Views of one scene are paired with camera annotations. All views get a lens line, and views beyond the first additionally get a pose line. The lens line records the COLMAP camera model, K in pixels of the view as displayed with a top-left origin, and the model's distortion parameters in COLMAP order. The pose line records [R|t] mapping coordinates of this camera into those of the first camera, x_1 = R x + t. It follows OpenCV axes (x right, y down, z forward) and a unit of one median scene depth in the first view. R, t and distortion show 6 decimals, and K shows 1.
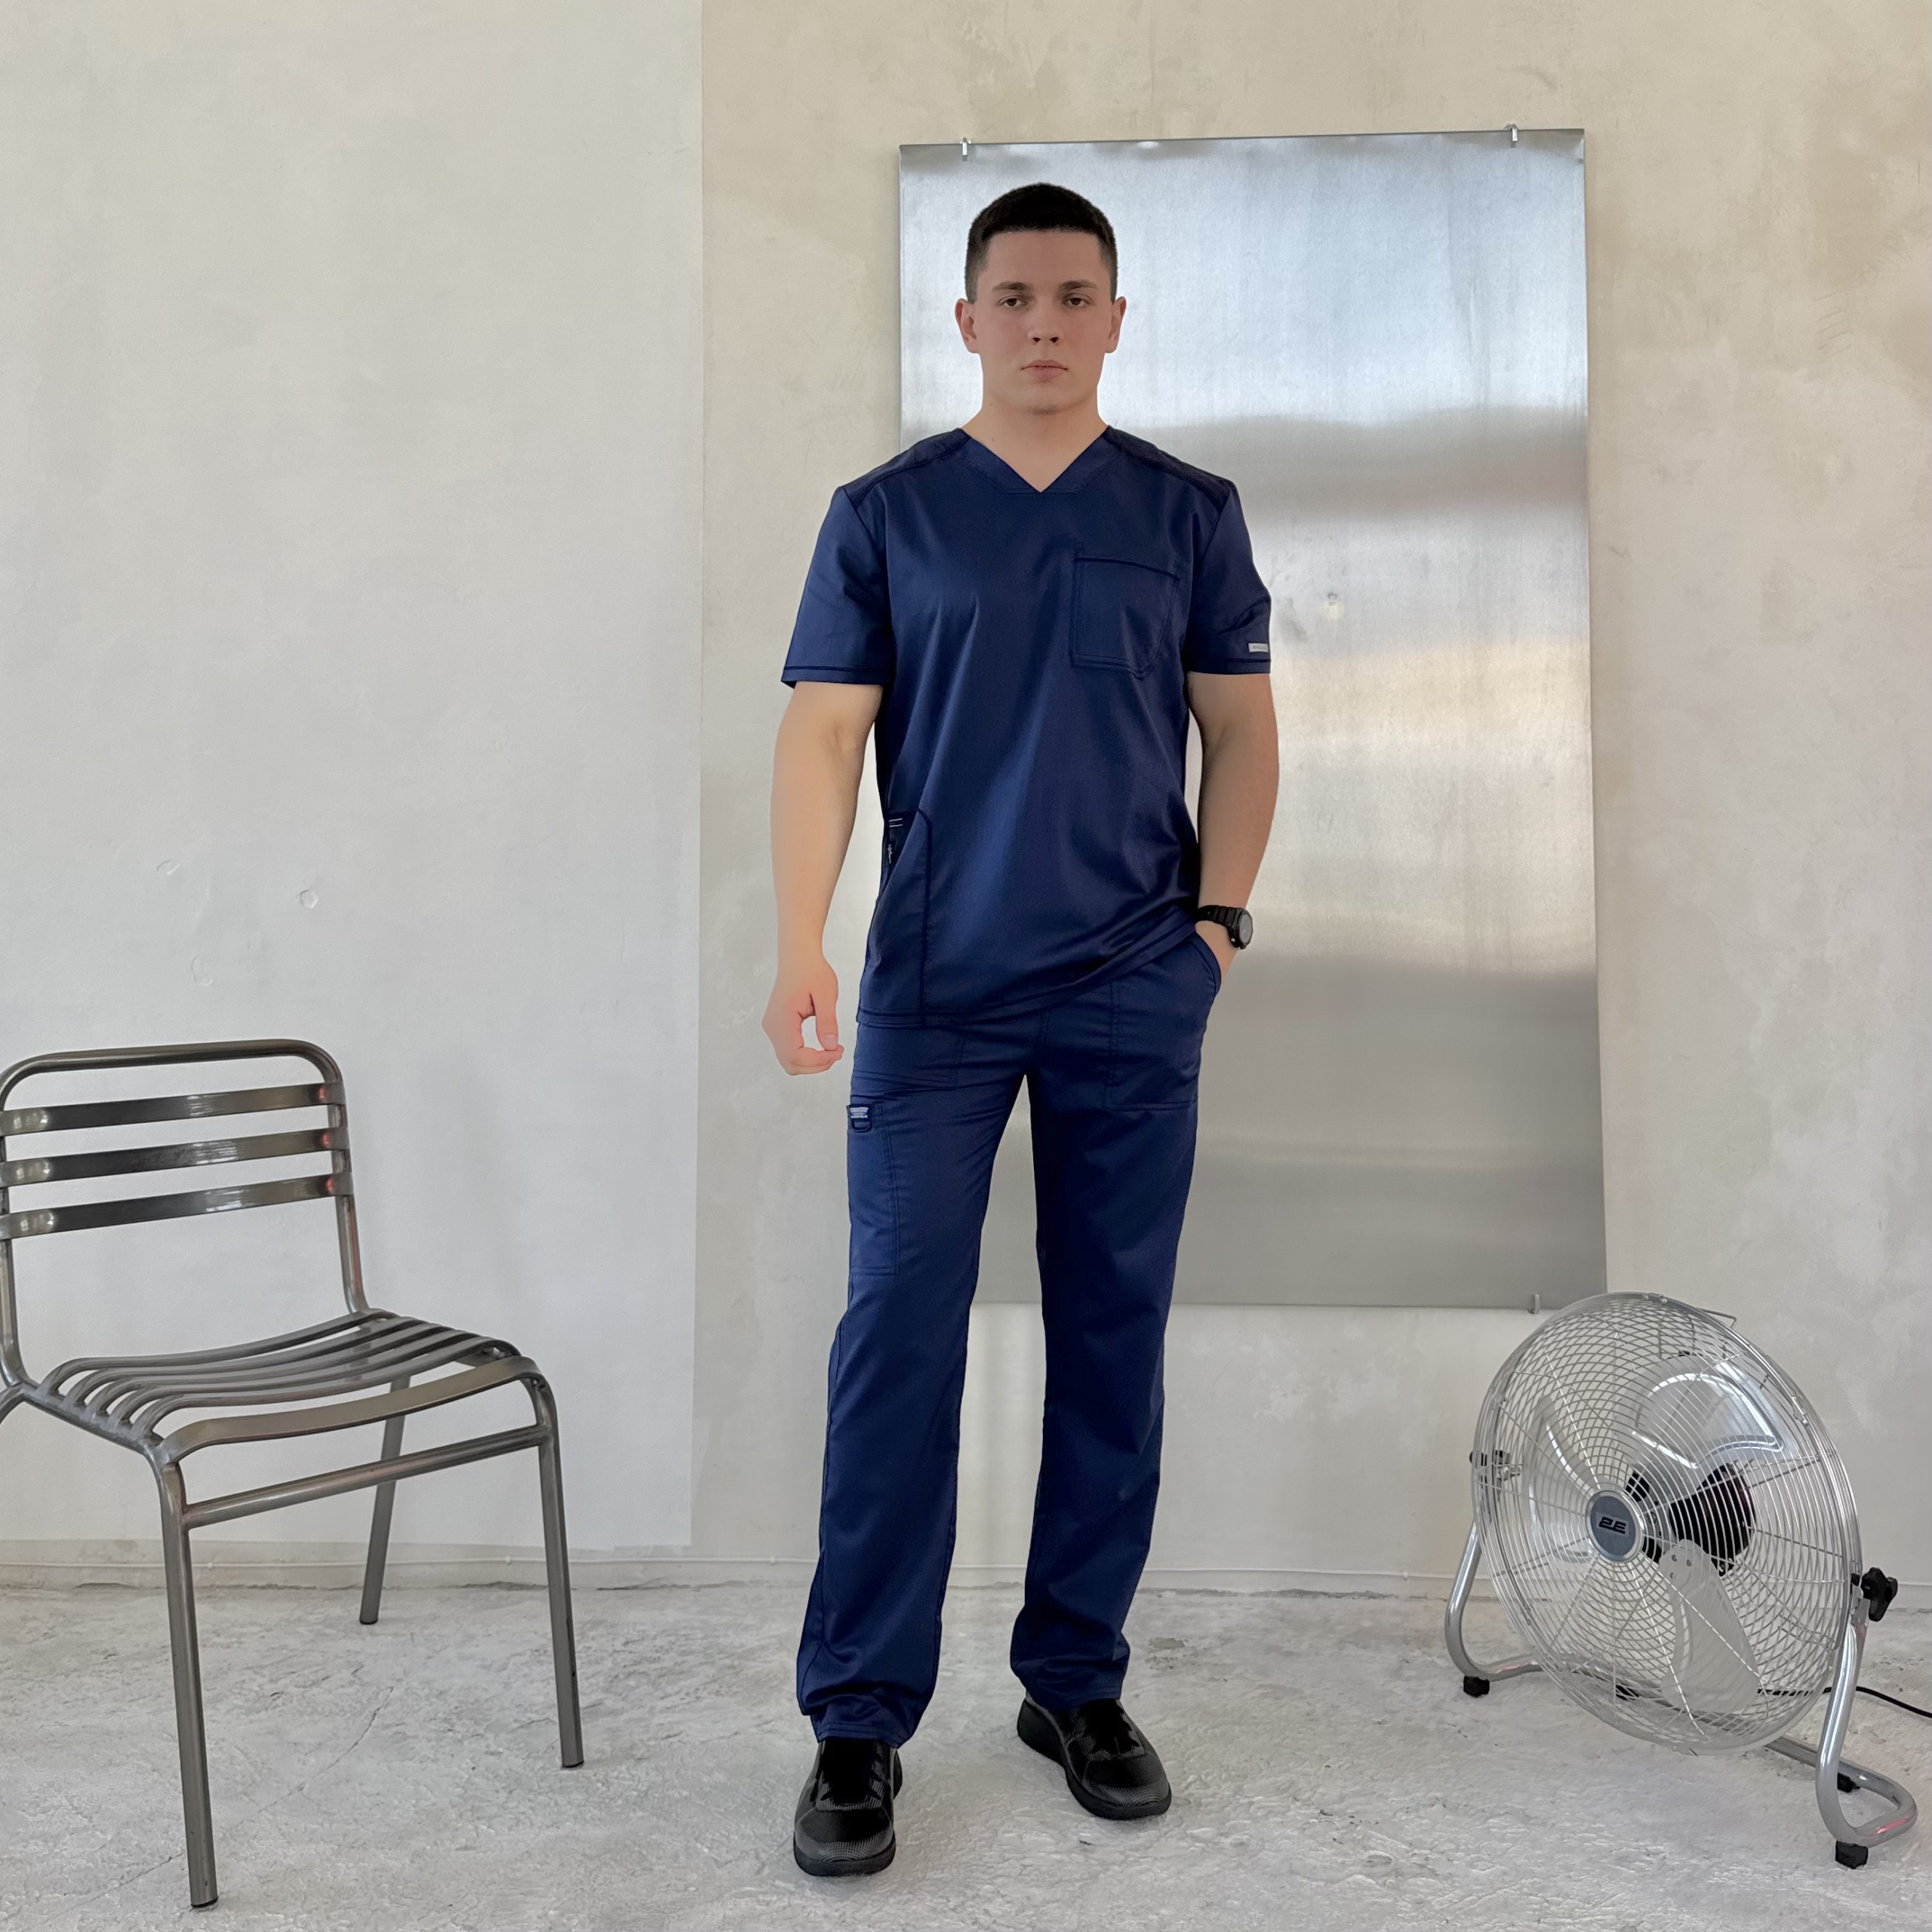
lens RADIAL K [[1981.4, 0, 982.8], [0, 1981.4, 816.2], [0, 0, 1]] dist [-0.002874, 0.000000]
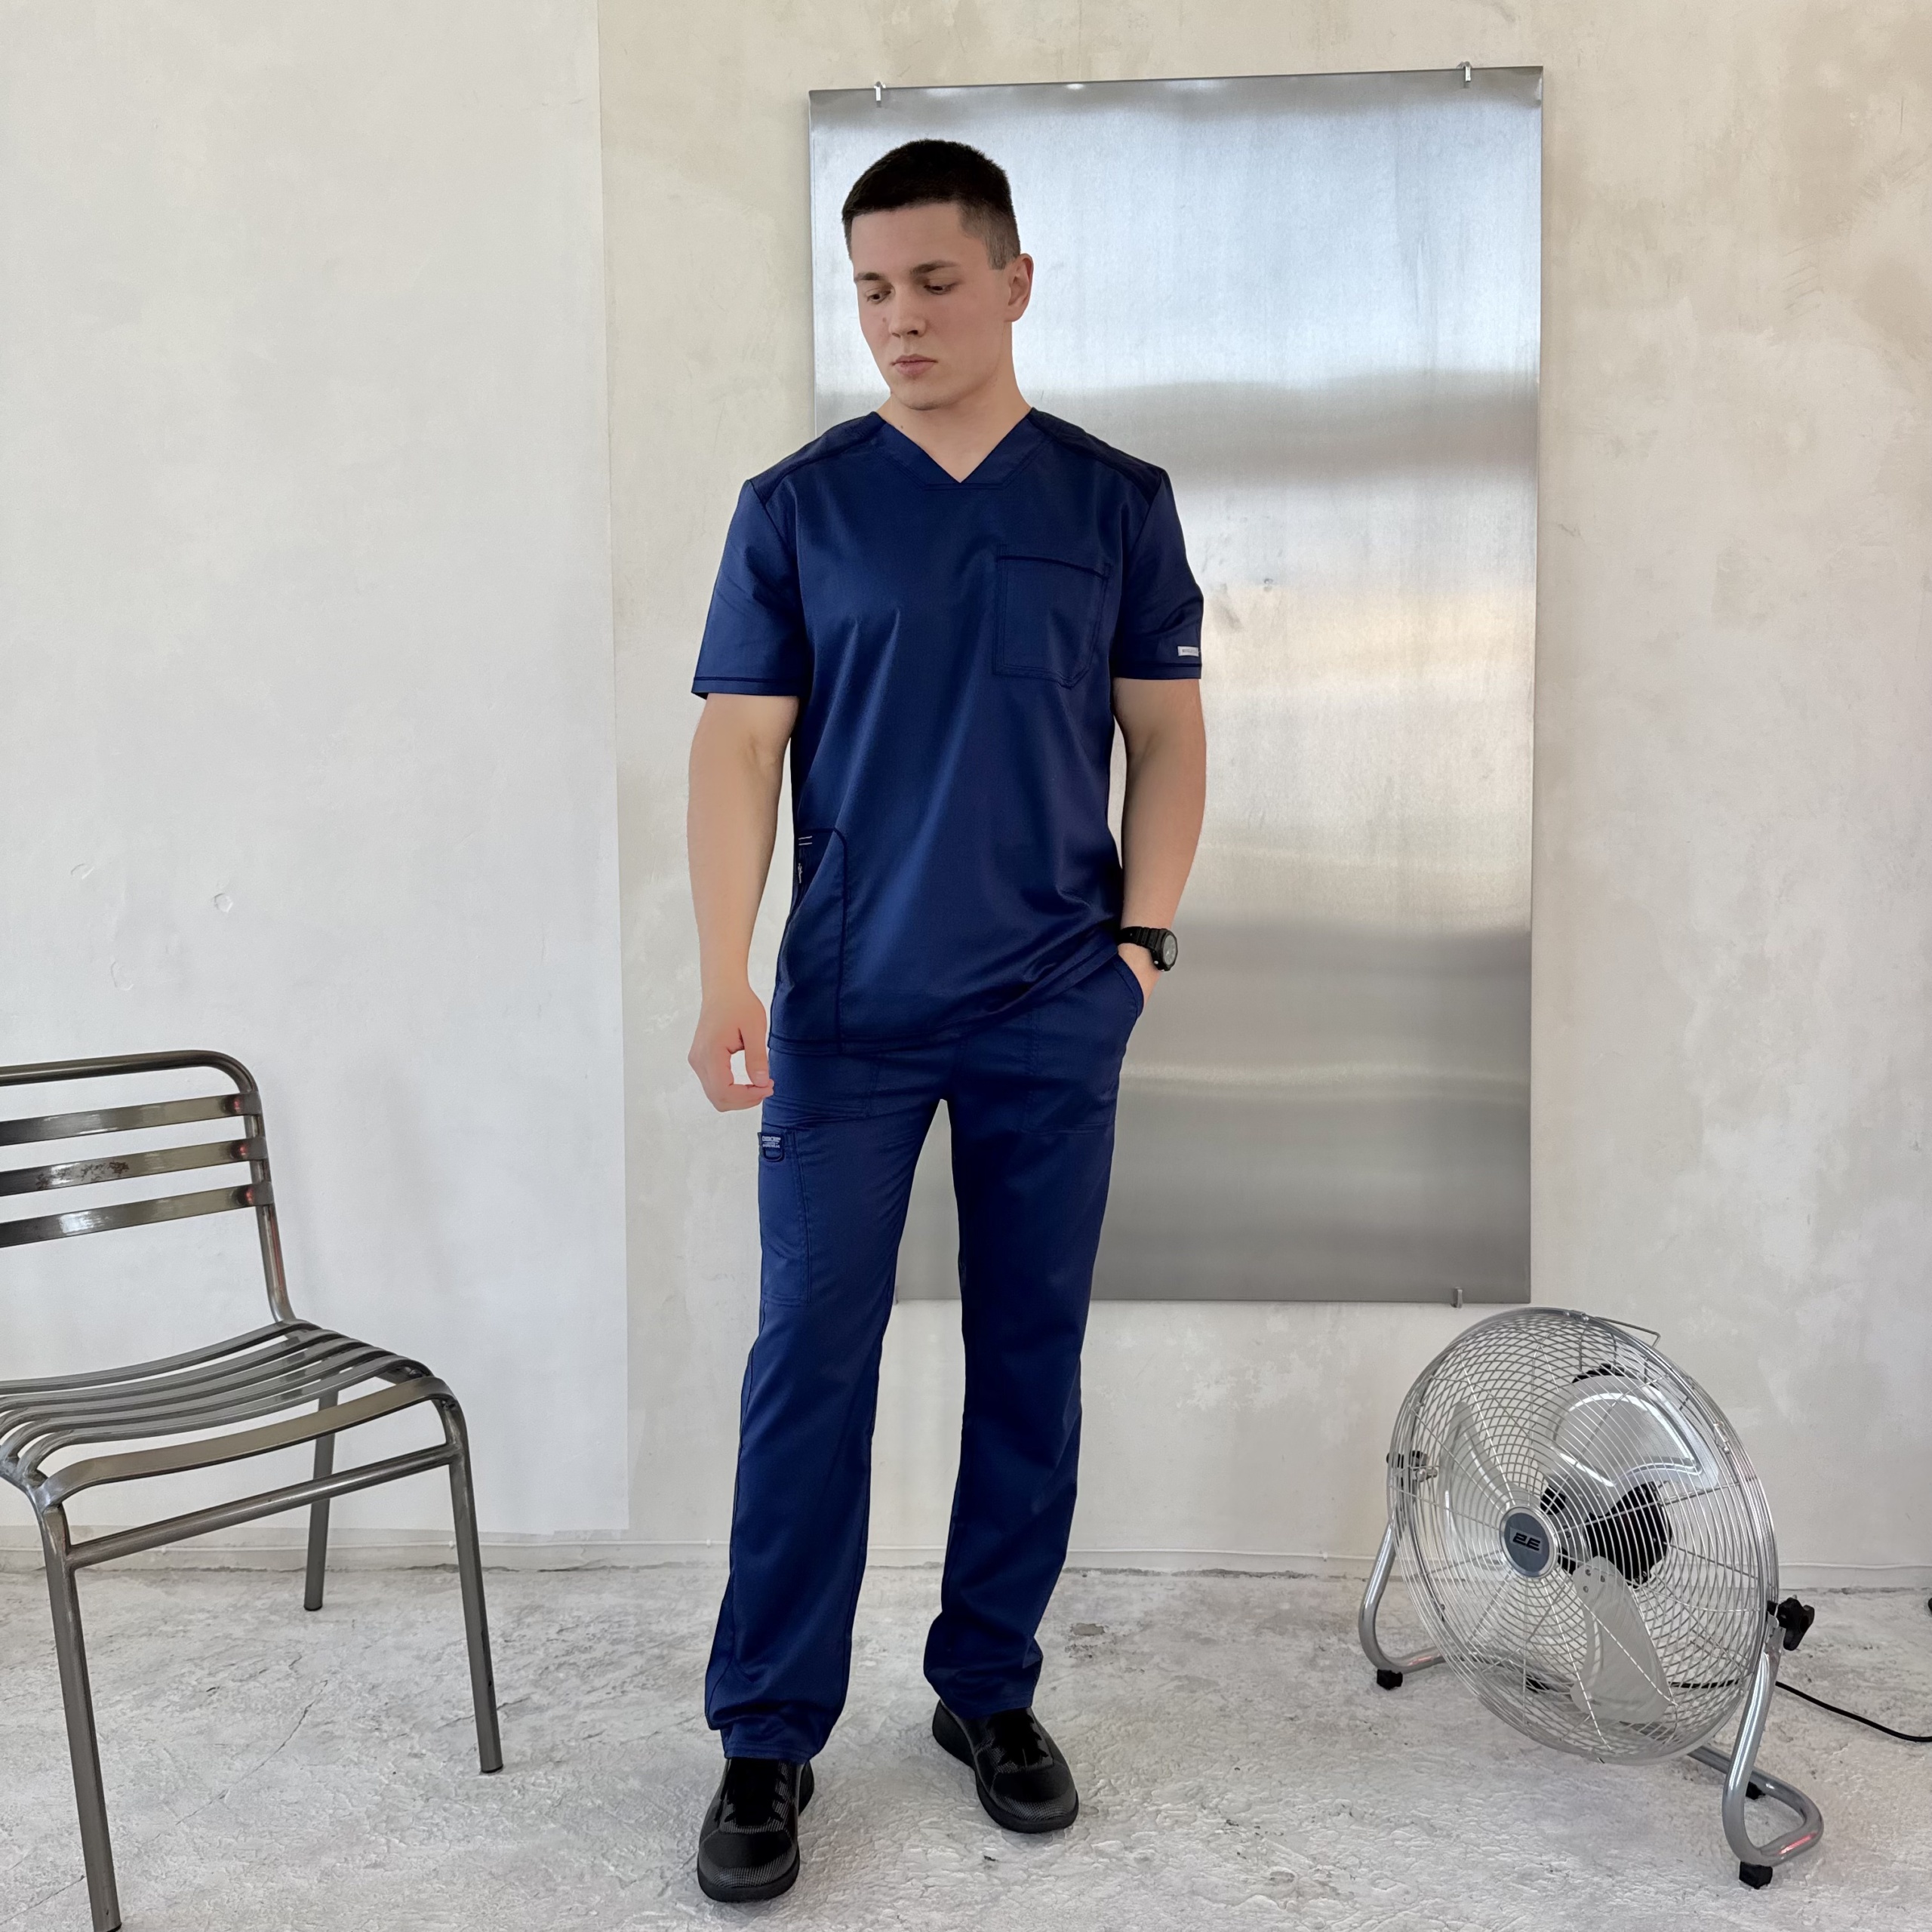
lens RADIAL K [[1810.7, 0, 962.6], [0, 1810.7, 980.9], [0, 0, 1]] dist [0.000772, 0.000000]
pose [[0.999920, -0.006762, -0.010716, 0.040331], [0.008002, 0.992718, 0.120199, -0.027251], [0.009825, -0.120275, 0.992692, 0.111286]]
